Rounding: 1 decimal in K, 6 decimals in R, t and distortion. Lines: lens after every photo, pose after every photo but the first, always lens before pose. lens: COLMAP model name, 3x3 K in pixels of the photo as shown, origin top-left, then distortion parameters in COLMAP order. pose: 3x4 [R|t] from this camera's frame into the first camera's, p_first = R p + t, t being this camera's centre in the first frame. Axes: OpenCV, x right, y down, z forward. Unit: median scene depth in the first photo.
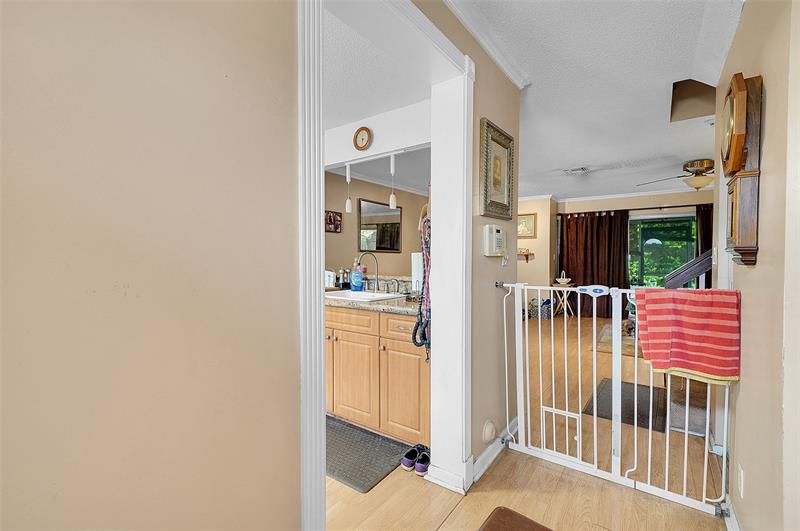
lens RADIAL K [[356.5, 0, 400.9], [0, 356.5, 267.1], [0, 0, 1]] dist [0.009127, 0.000909]
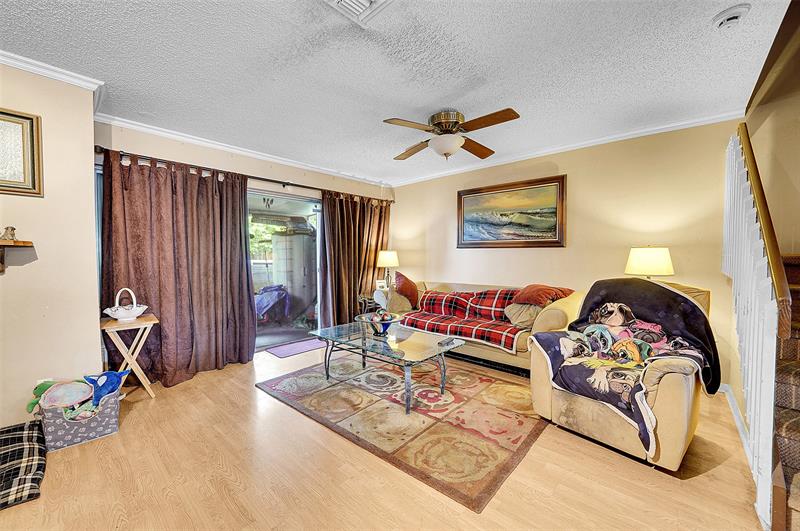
lens RADIAL K [[314.3, 0, 398.5], [0, 314.3, 267.7], [0, 0, 1]] dist [-0.009777, 0.002676]
pose [[0.120779, -0.030781, 0.992202, 0.193615], [0.028542, 0.999214, 0.027524, -0.020803], [-0.992269, 0.024995, 0.121562, 0.918645]]
